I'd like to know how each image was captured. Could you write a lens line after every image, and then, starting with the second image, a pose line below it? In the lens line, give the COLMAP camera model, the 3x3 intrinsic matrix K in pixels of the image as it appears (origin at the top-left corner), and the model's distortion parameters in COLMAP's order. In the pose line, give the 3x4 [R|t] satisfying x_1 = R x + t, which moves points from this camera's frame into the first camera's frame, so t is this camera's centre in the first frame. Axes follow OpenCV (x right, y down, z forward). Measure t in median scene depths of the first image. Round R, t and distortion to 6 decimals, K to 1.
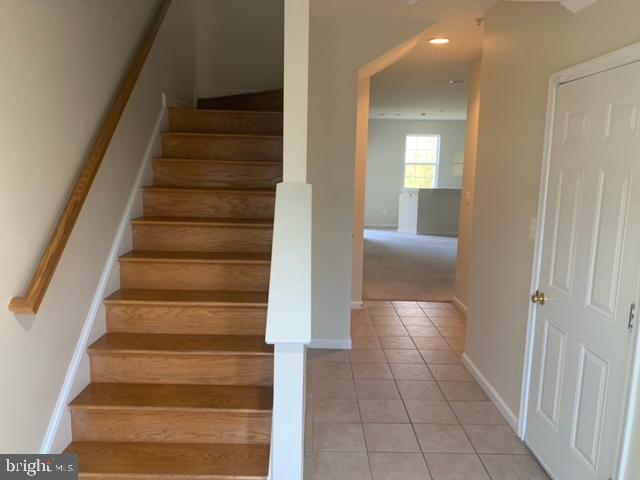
lens RADIAL K [[487.5, 0, 319.8], [0, 487.5, 239.5], [0, 0, 1]] dist [0.028350, -0.040277]
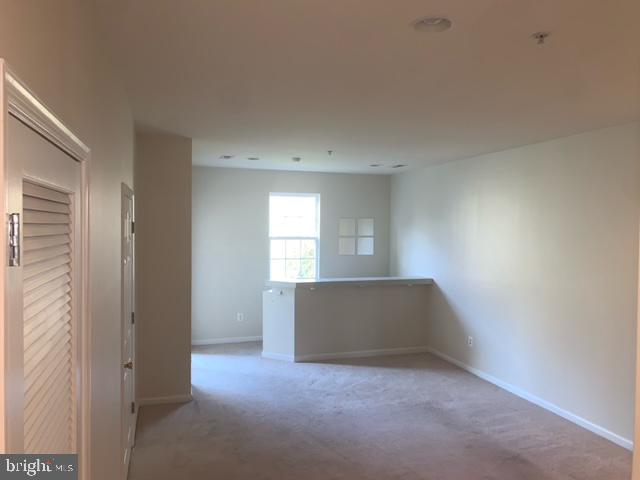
lens RADIAL K [[487.5, 0, 319.5], [0, 487.5, 238.4], [0, 0, 1]] dist [0.028350, -0.040277]
pose [[0.961398, -0.019096, 0.274499, 0.065666], [0.053327, 0.991606, -0.117790, -0.080209], [-0.269946, 0.127881, 0.954346, 0.391457]]
